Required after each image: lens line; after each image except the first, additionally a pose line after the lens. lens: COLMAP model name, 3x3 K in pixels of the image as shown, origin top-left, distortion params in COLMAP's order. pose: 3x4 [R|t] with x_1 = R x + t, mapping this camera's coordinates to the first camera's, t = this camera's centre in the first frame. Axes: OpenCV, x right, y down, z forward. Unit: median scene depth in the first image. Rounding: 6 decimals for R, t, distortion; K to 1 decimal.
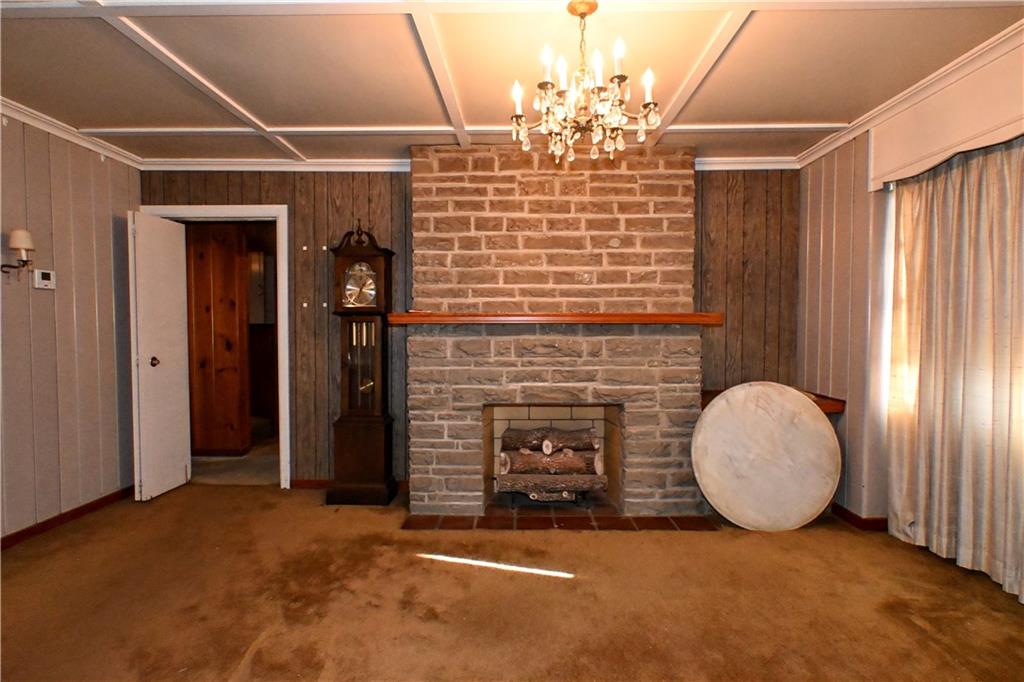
lens RADIAL K [[501.9, 0, 513.4], [0, 501.9, 339.7], [0, 0, 1]] dist [0.006539, -0.000076]
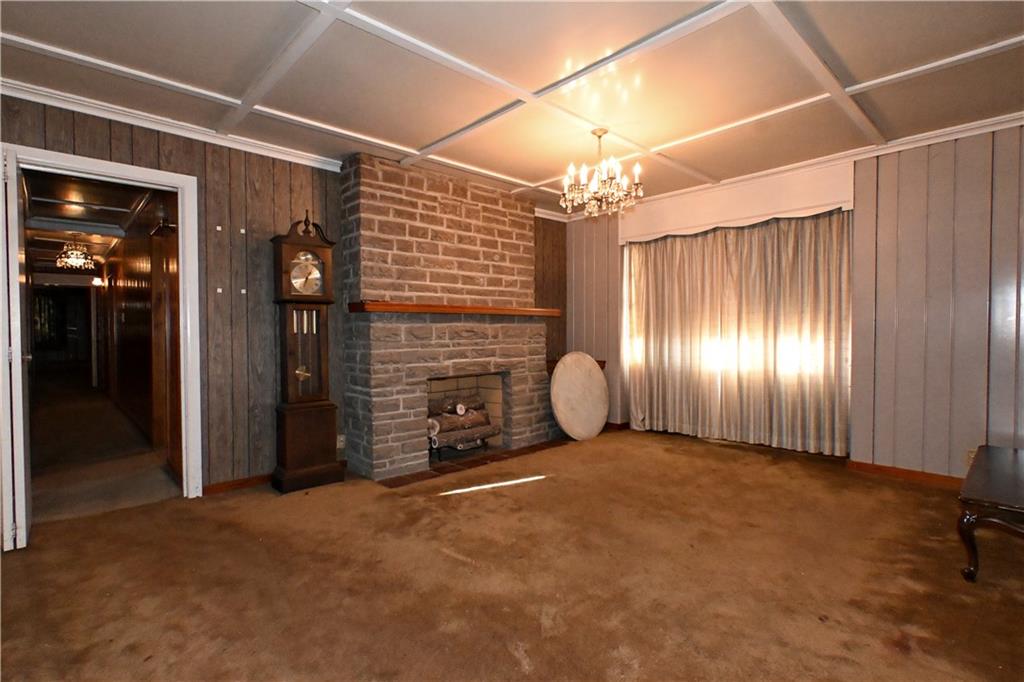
lens RADIAL K [[501.9, 0, 506.3], [0, 501.9, 339.4], [0, 0, 1]] dist [0.006539, -0.000076]
pose [[0.715884, -0.015750, 0.698041, -0.760728], [0.025014, 0.999682, -0.003098, 0.039960], [-0.697771, 0.019679, 0.716051, -0.018194]]
